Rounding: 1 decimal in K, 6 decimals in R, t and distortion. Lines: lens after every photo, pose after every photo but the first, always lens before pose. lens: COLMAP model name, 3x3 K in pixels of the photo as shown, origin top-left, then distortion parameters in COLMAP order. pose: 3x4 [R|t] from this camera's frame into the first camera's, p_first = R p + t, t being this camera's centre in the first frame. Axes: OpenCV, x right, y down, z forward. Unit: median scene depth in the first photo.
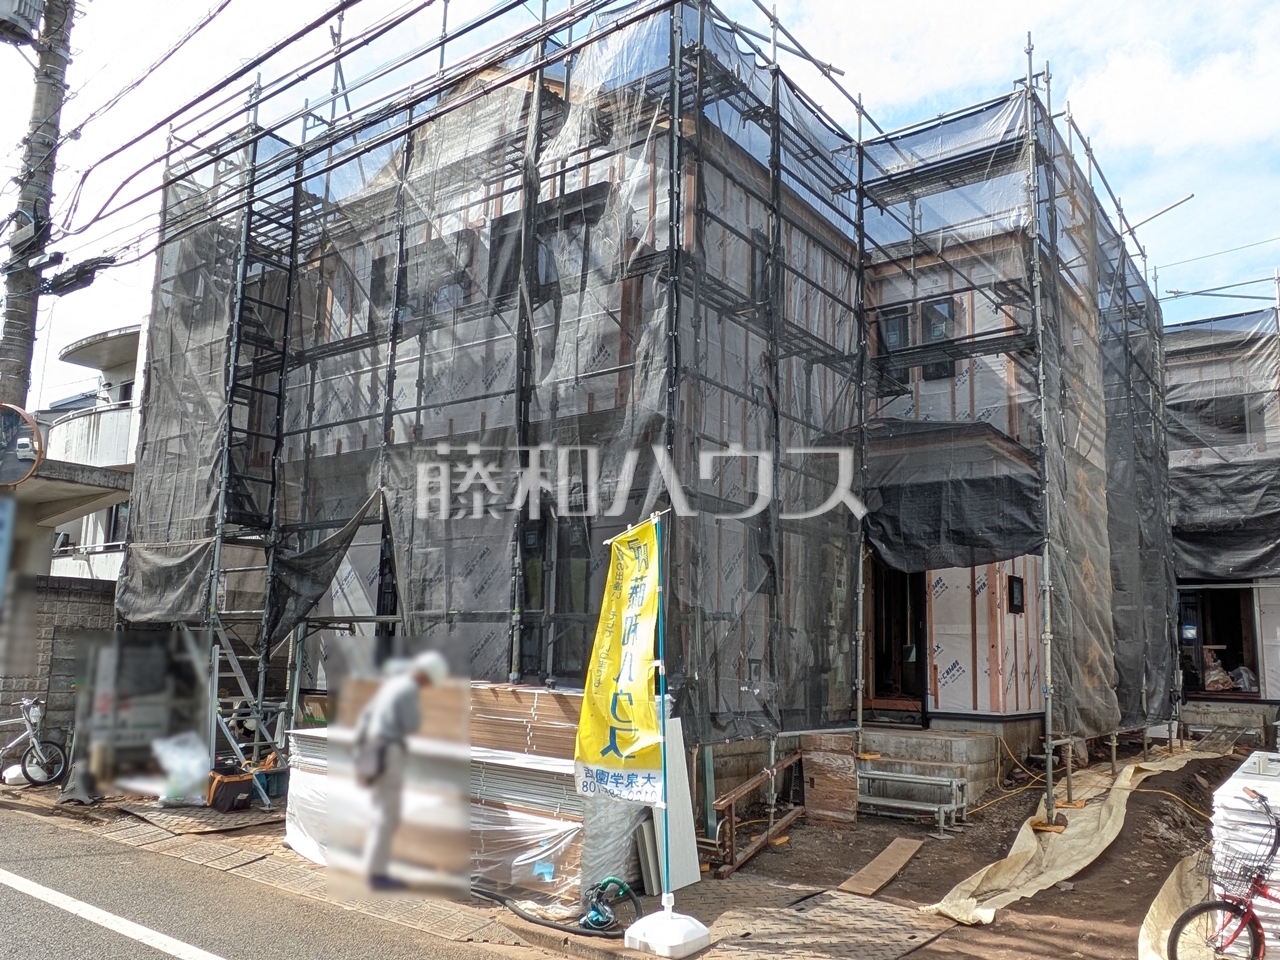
lens RADIAL K [[984.1, 0, 638.8], [0, 984.1, 504.5], [0, 0, 1]] dist [0.007238, -0.006416]
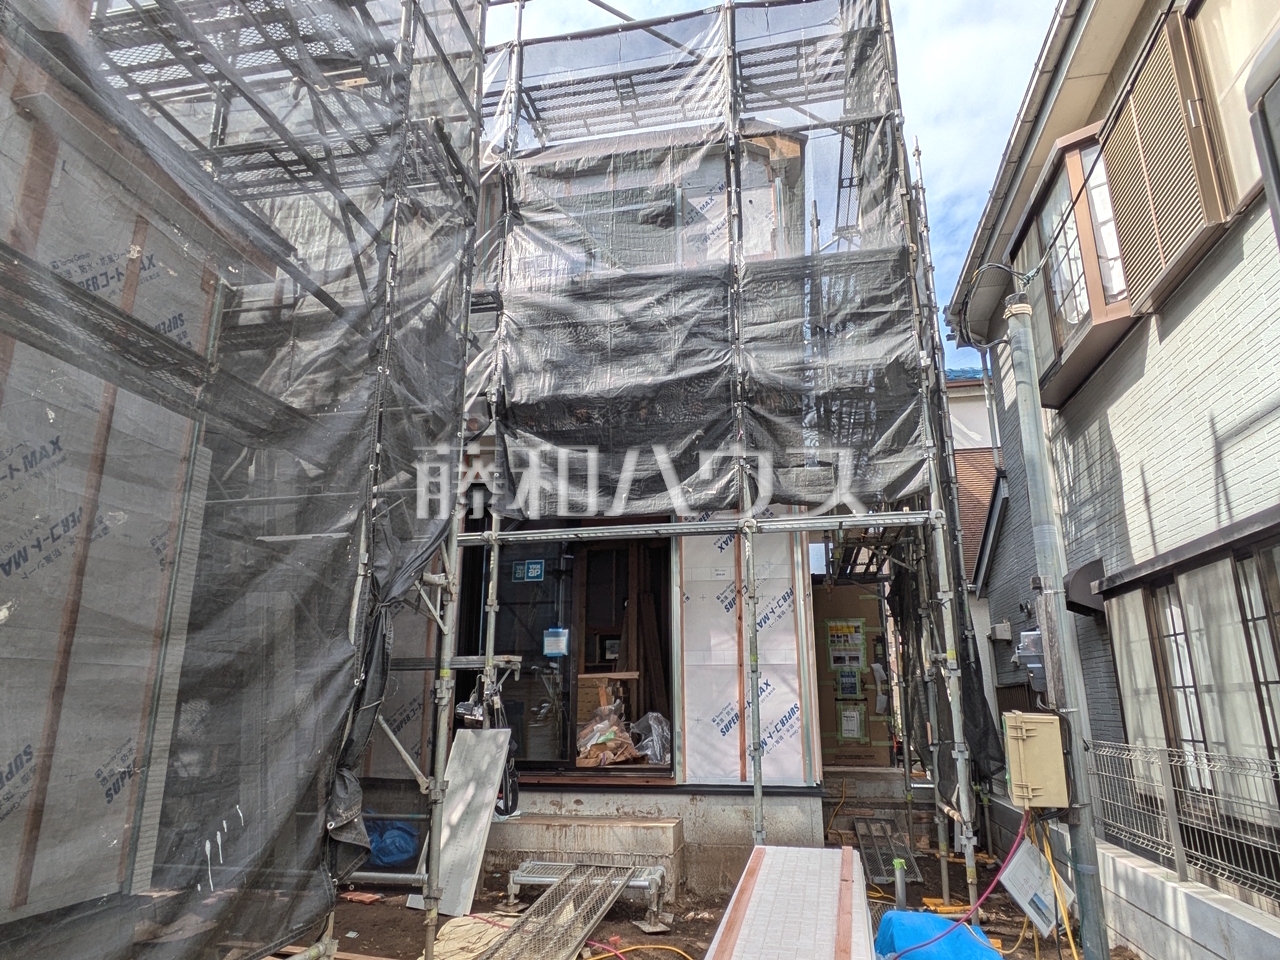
lens RADIAL K [[799.4, 0, 637.9], [0, 799.4, 483.6], [0, 0, 1]] dist [0.010711, 0.000915]
pose [[0.906556, 0.085232, 0.413390, 0.673626], [-0.039029, 0.992131, -0.118966, 0.154028], [-0.420277, 0.091715, 0.902749, 0.984716]]
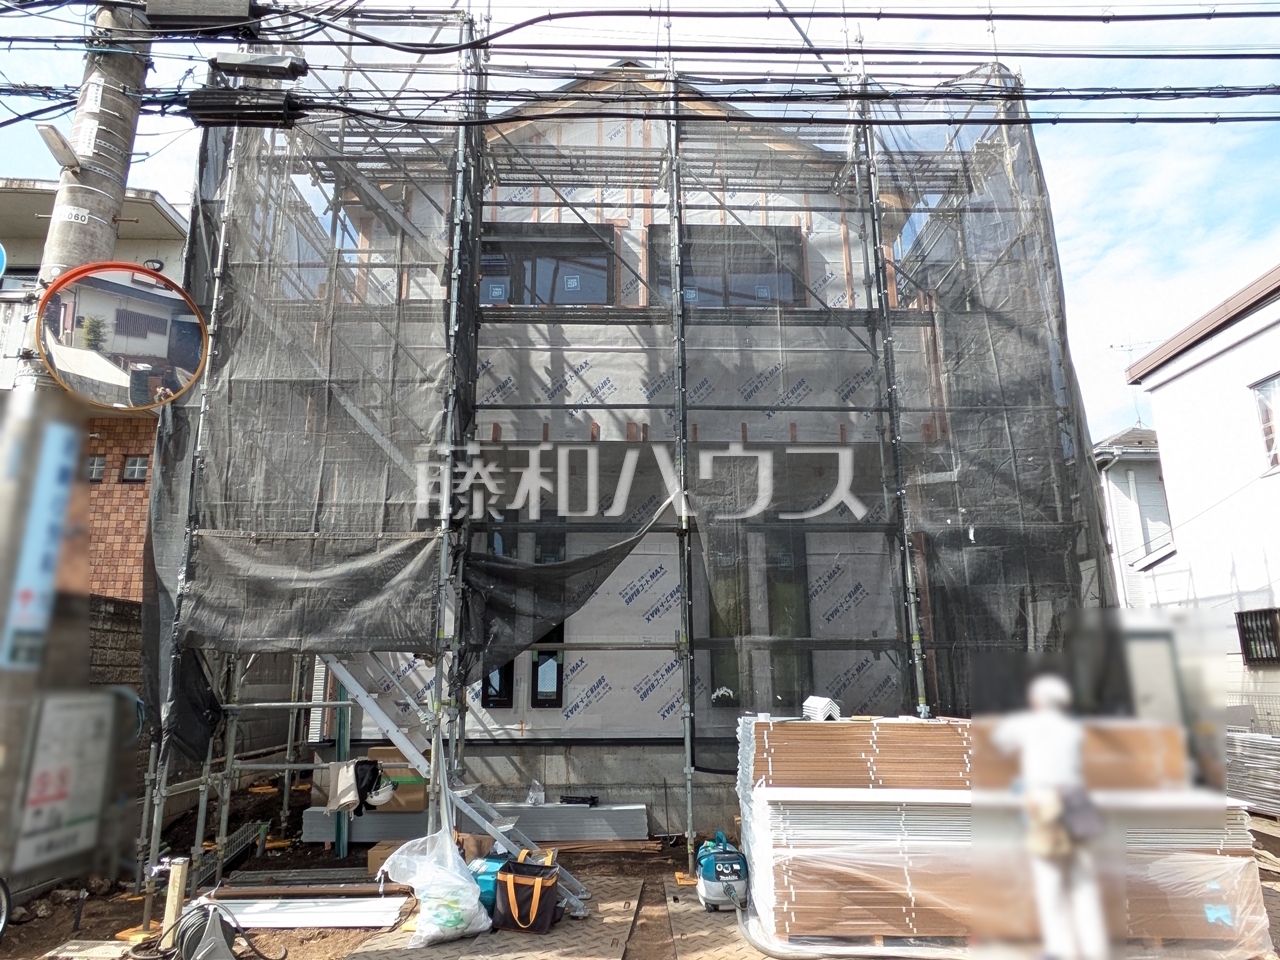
lens RADIAL K [[786.6, 0, 632.3], [0, 786.6, 492.0], [0, 0, 1]] dist [0.000275, 0.000126]
pose [[0.785963, 0.113332, 0.607798, -0.618302], [-0.072240, 0.993156, -0.091770, 0.042758], [-0.614039, 0.028221, 0.788771, 0.427207]]
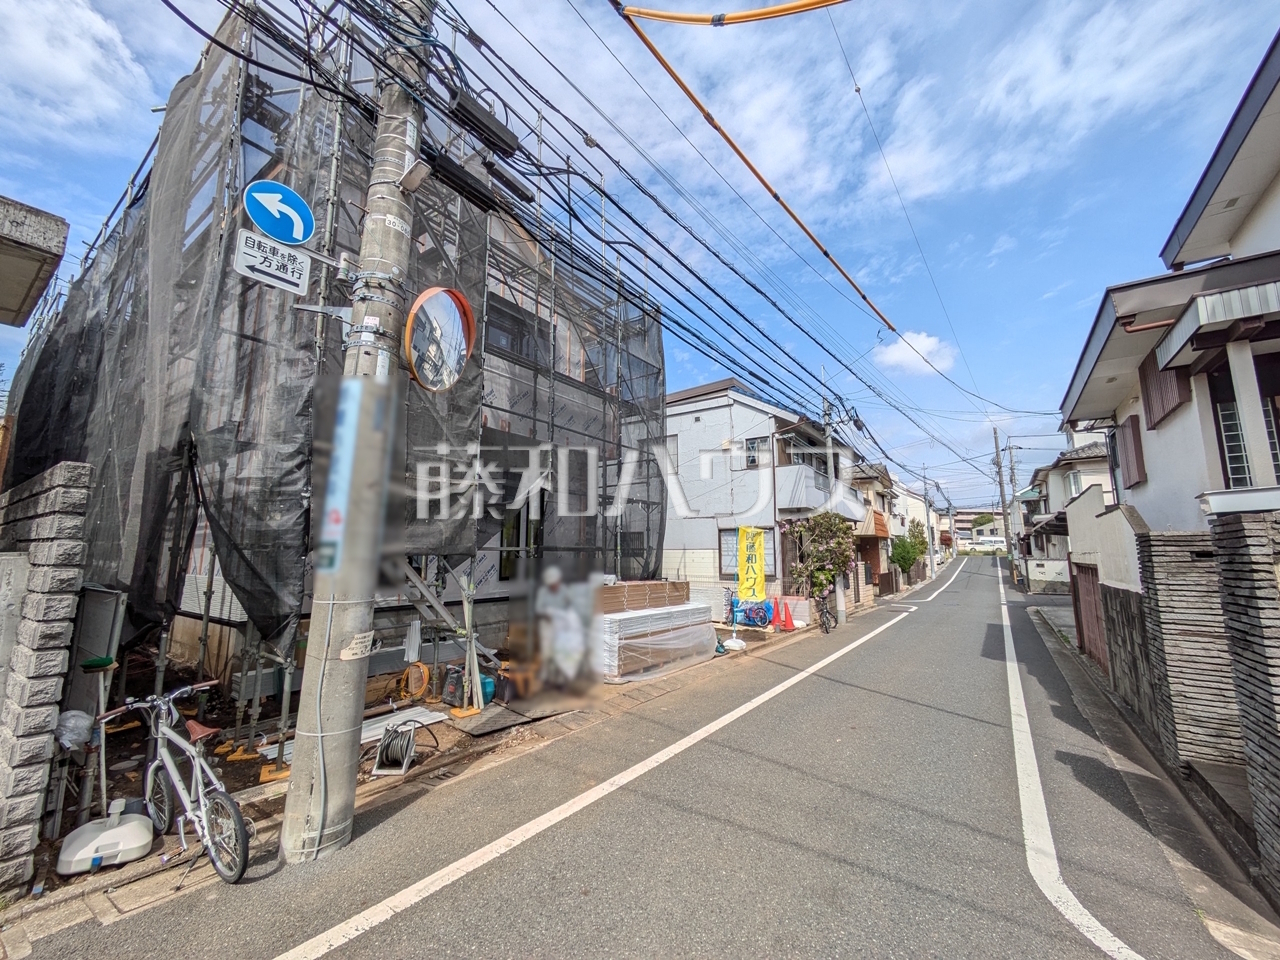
lens RADIAL K [[507.2, 0, 638.4], [0, 507.2, 477.7], [0, 0, 1]] dist [0.000559, 0.000924]
pose [[-0.034076, 0.120693, 0.992105, -0.951906], [-0.160305, 0.979168, -0.124625, 0.066795], [-0.986479, -0.163286, -0.014019, 0.755423]]
